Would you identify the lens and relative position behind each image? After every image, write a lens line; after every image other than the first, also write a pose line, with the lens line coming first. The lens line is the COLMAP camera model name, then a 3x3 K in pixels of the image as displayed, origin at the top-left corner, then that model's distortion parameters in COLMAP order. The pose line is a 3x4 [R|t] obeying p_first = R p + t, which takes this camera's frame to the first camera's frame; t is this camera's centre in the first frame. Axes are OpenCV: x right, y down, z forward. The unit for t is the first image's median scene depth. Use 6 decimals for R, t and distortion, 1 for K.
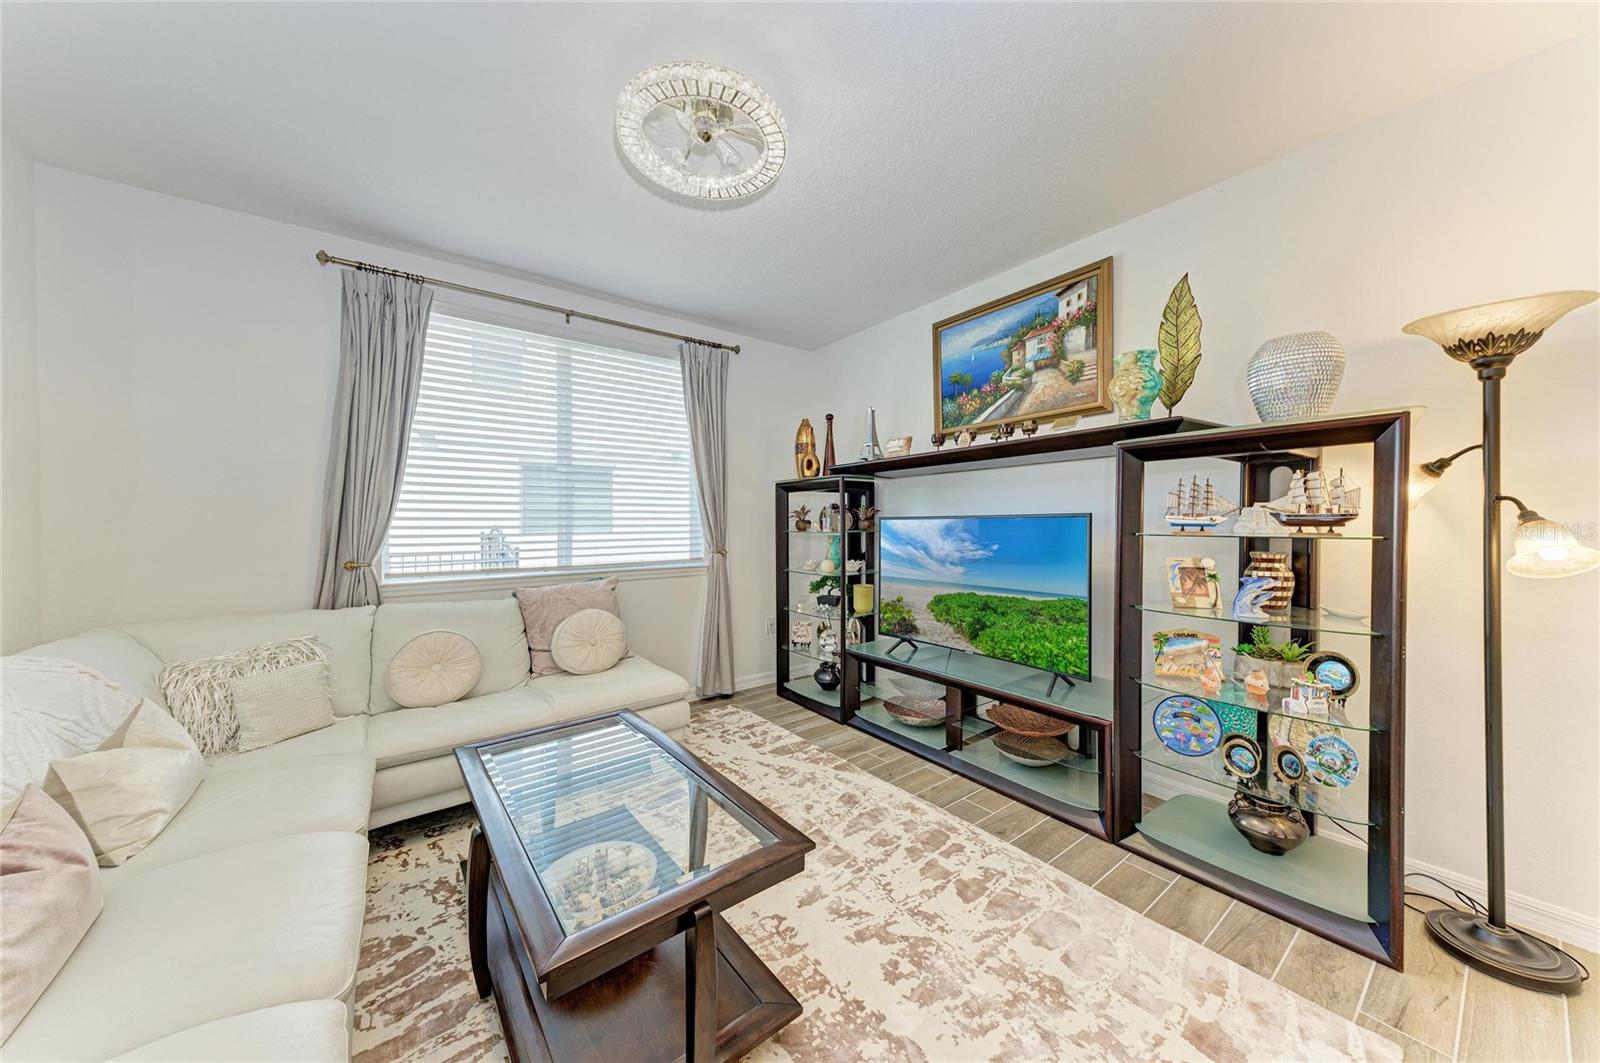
lens RADIAL K [[533.6, 0, 807.3], [0, 533.6, 529.7], [0, 0, 1]] dist [0.015787, -0.002610]
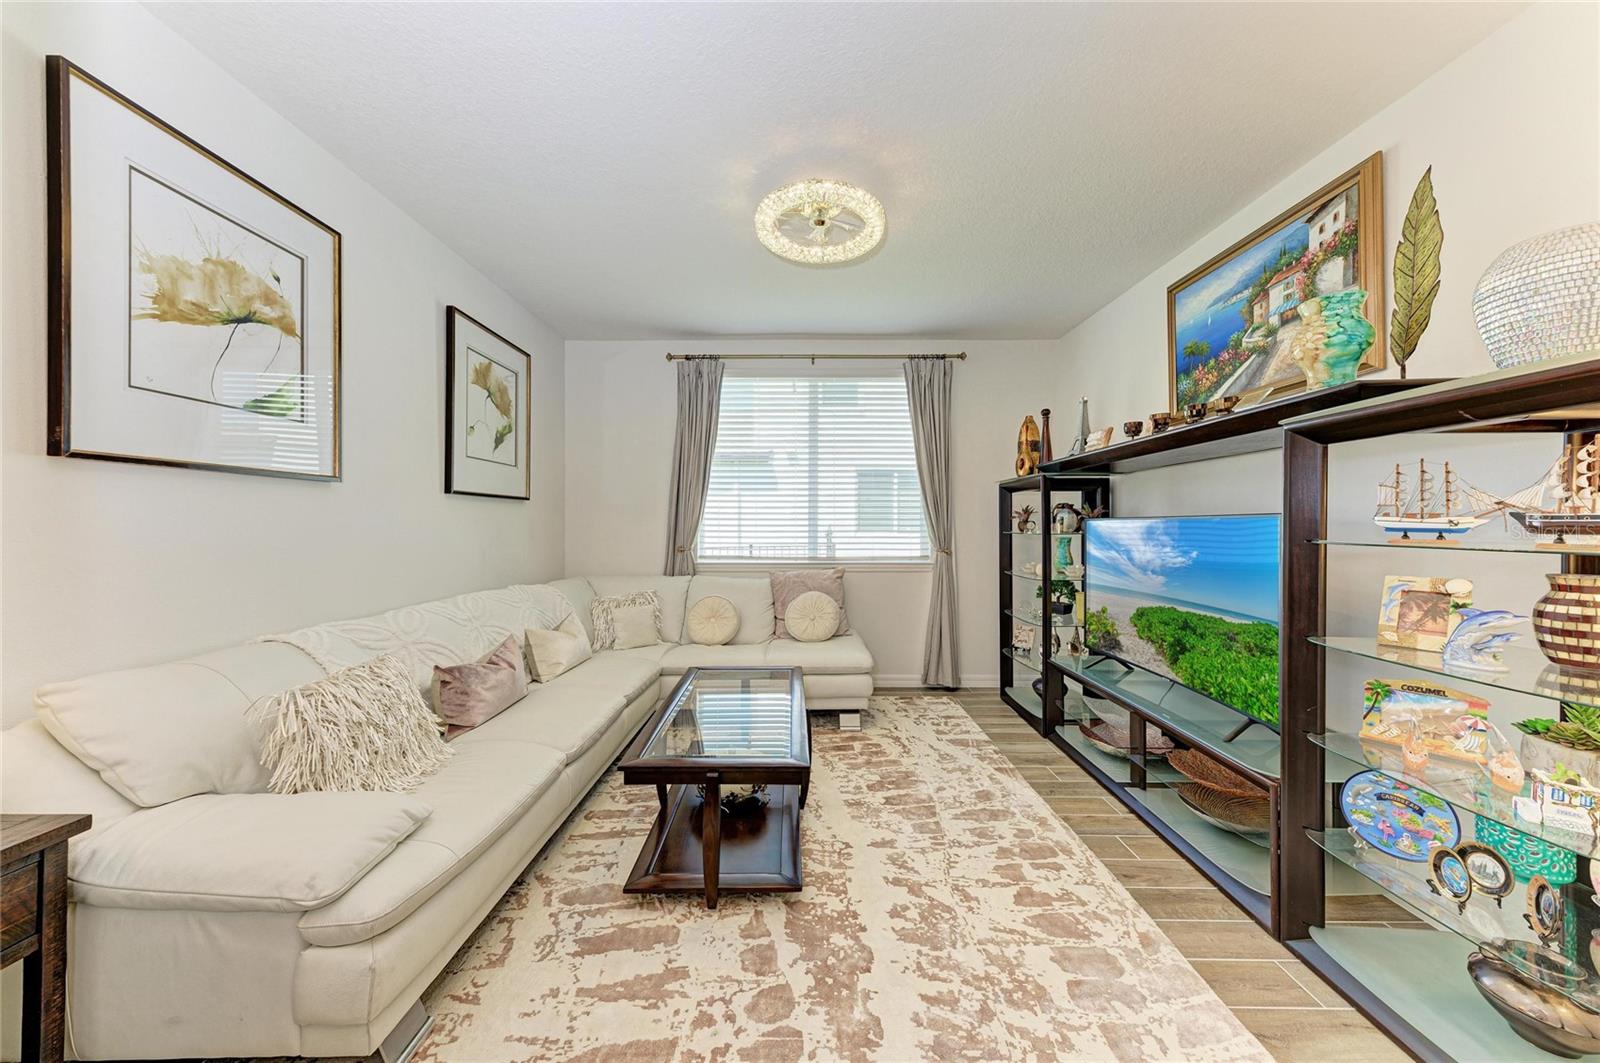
lens RADIAL K [[533.6, 0, 787.1], [0, 533.6, 523.7], [0, 0, 1]] dist [0.015787, -0.002610]
pose [[0.791186, 0.005235, -0.611554, 0.348423], [-0.011384, 0.999916, -0.006169, -0.002152], [0.611470, 0.011843, 0.791179, -0.037778]]
